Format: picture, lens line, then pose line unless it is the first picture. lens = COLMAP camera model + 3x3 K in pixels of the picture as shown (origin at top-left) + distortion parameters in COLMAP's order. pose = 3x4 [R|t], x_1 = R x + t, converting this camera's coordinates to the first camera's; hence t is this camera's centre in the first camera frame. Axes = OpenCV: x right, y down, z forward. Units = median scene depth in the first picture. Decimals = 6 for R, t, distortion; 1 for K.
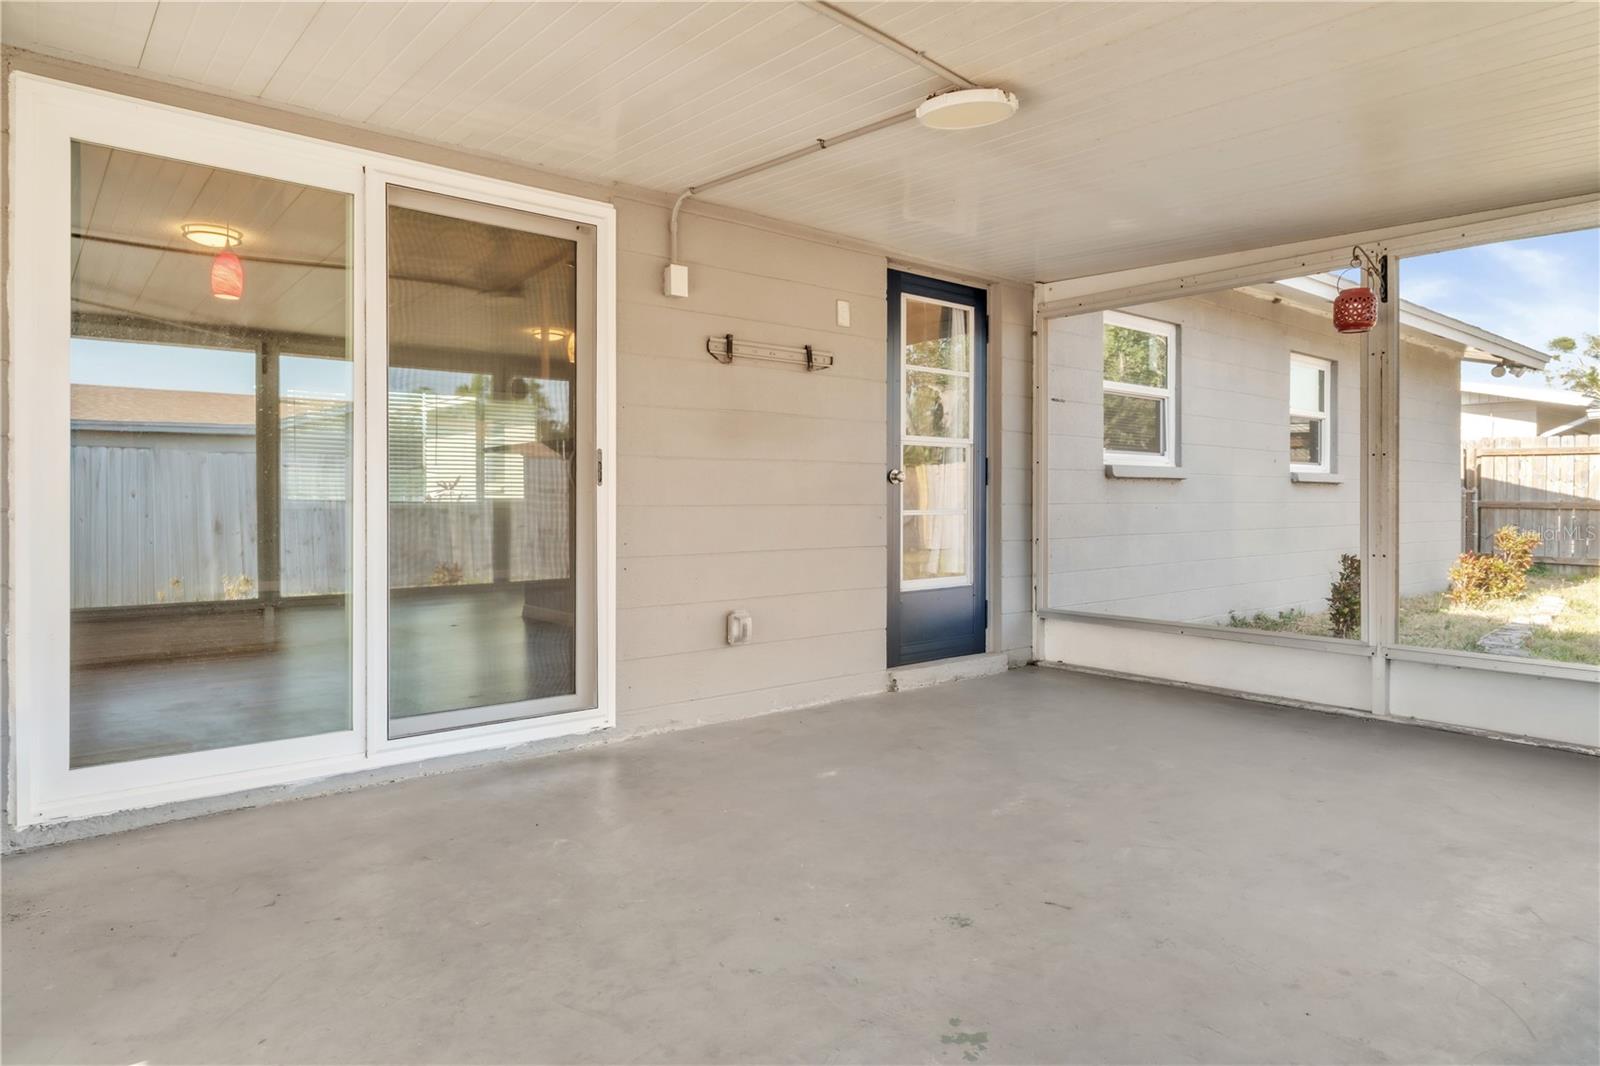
lens RADIAL K [[951.1, 0, 804.3], [0, 951.1, 516.5], [0, 0, 1]] dist [-0.002655, 0.002340]
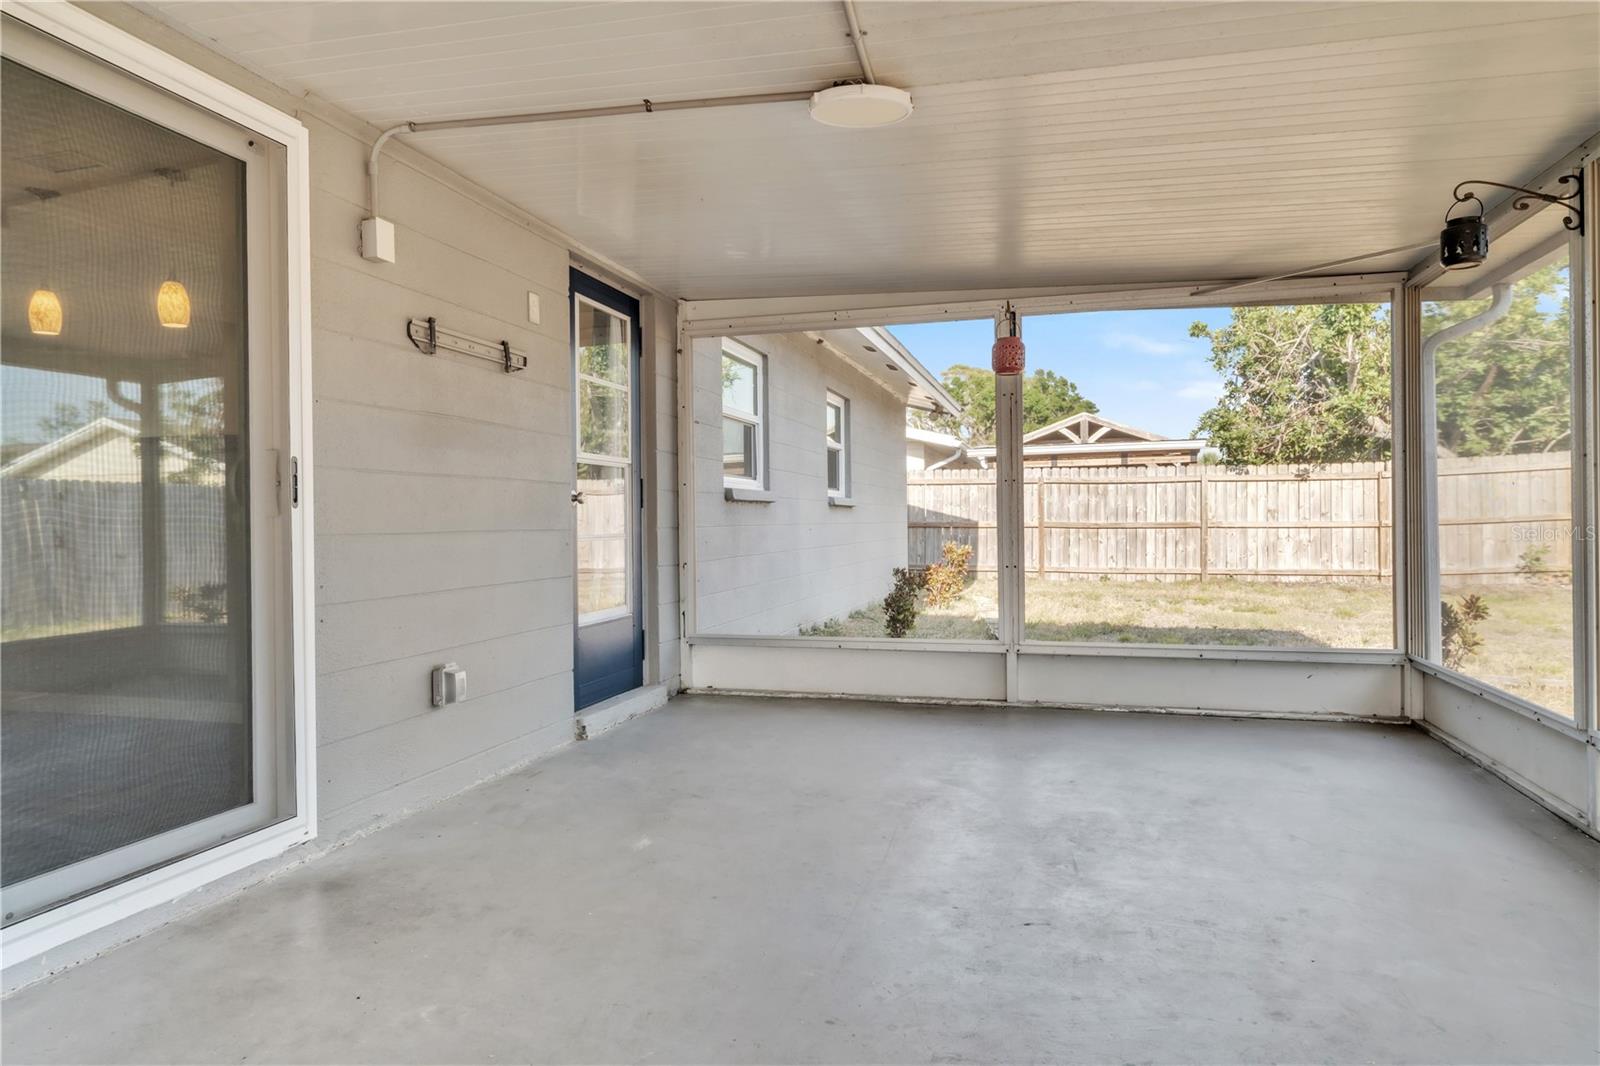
lens RADIAL K [[958.6, 0, 800.0], [0, 958.6, 533.0], [0, 0, 1]] dist [-0.002504, 0.001903]
pose [[0.827766, -0.016245, 0.560838, -0.247225], [0.021615, 0.999762, -0.002944, -0.002103], [-0.560657, 0.014560, 0.827920, 0.149154]]
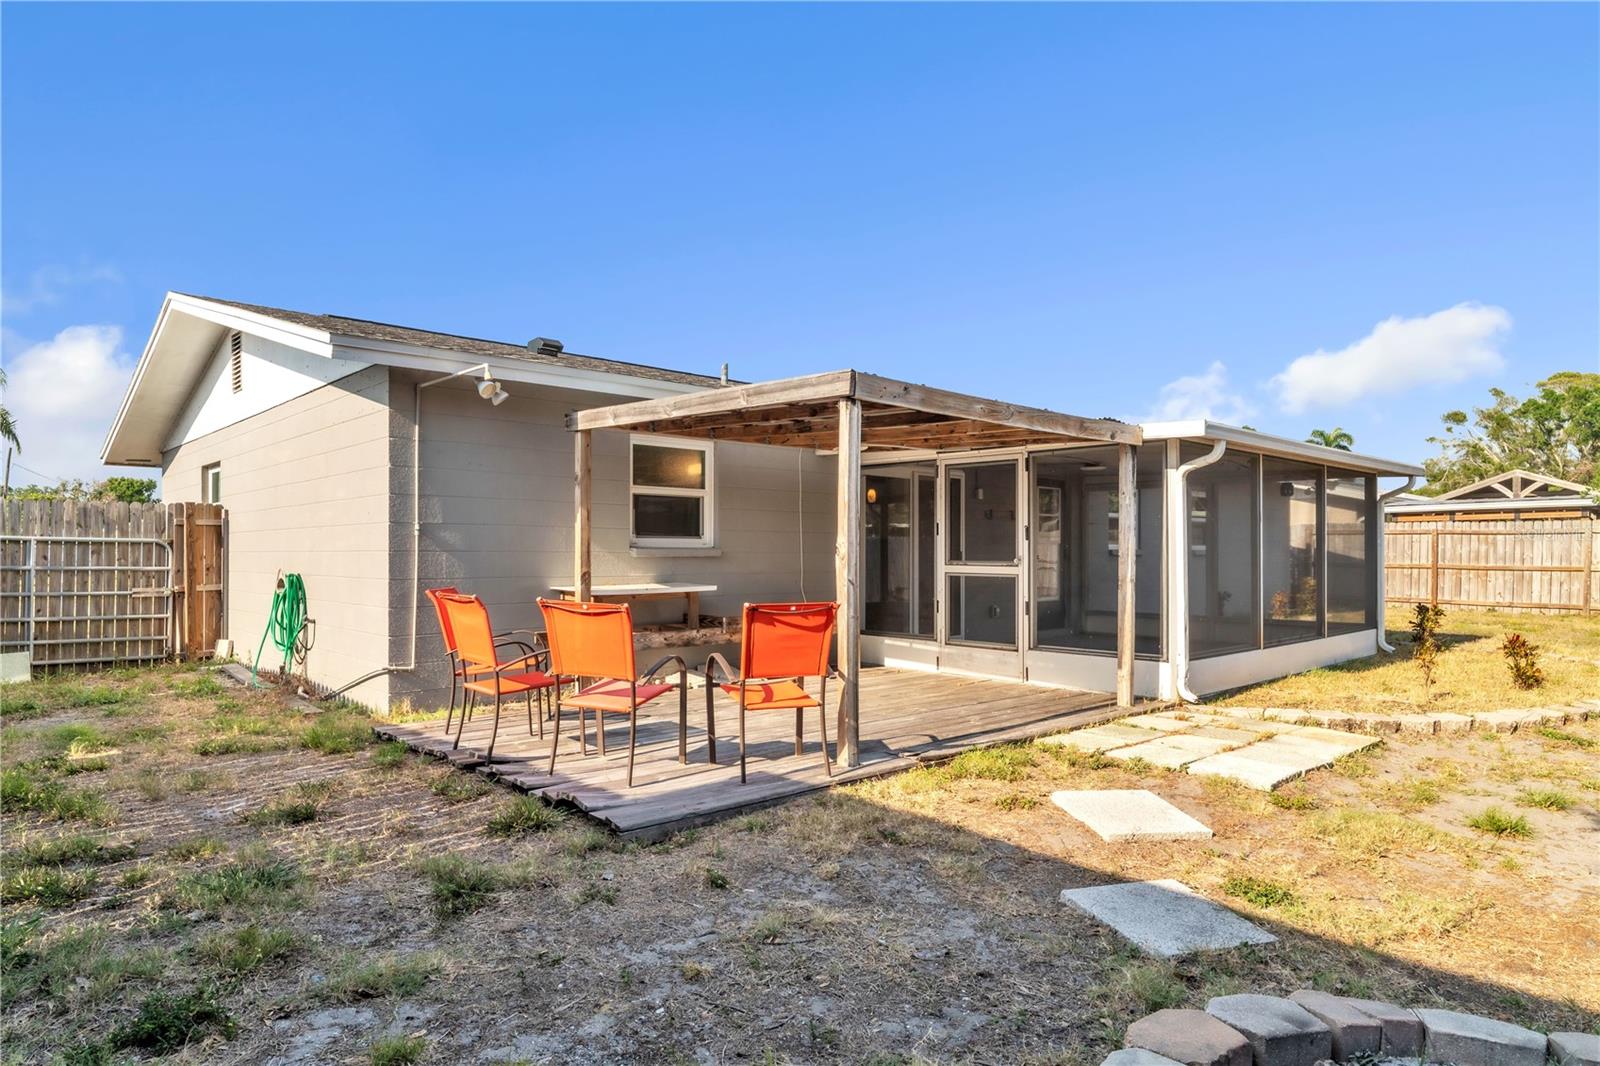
lens RADIAL K [[951.1, 0, 804.3], [0, 951.1, 516.5], [0, 0, 1]] dist [-0.002655, 0.002340]
pose [[0.998641, 0.003579, 0.052000, -0.718153], [-0.000722, 0.998494, -0.054848, -0.009037], [-0.052118, 0.054735, 0.997140, -1.675533]]
